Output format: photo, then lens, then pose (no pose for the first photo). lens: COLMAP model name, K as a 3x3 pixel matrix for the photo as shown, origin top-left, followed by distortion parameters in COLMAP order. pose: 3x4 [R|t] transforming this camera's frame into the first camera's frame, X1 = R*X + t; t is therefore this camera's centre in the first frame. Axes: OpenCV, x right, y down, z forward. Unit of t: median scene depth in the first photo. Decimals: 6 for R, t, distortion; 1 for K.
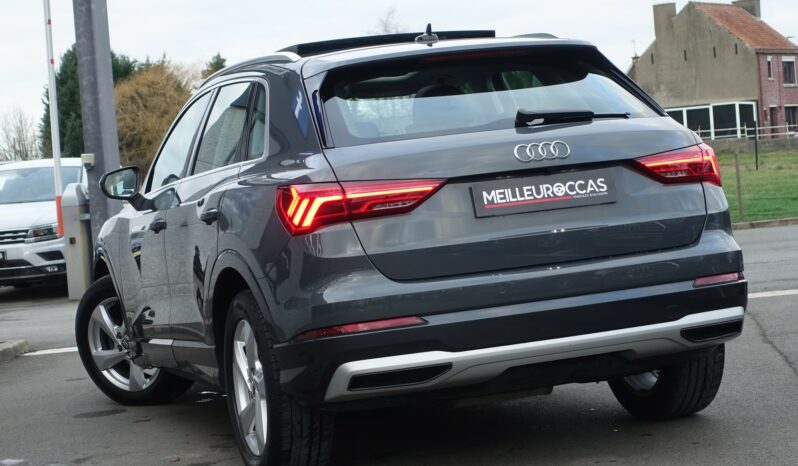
lens RADIAL K [[1707.6, 0, 399.0], [0, 1707.6, 233.0], [0, 0, 1]] dist [-0.055657, -0.274091]
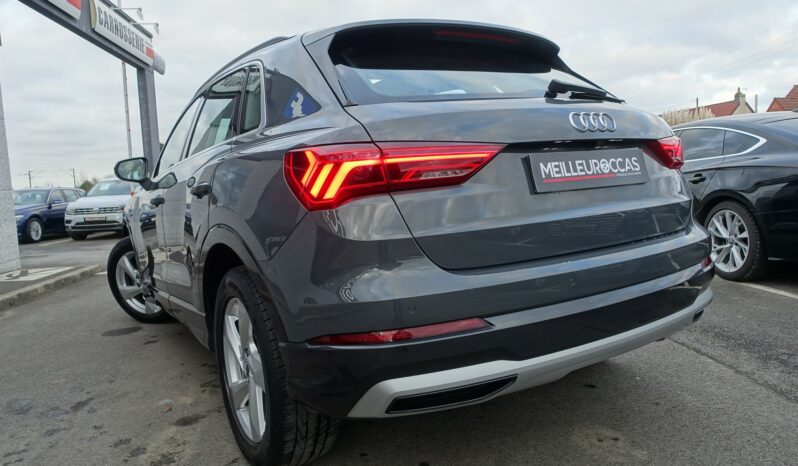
lens RADIAL K [[548.0, 0, 399.0], [0, 548.0, 233.0], [0, 0, 1]] dist [-0.009425, 0.002664]
pose [[0.973655, 0.012507, 0.227684, -0.078792], [-0.020563, 0.999242, 0.033045, 0.002797], [-0.227098, -0.036856, 0.973174, 0.738416]]
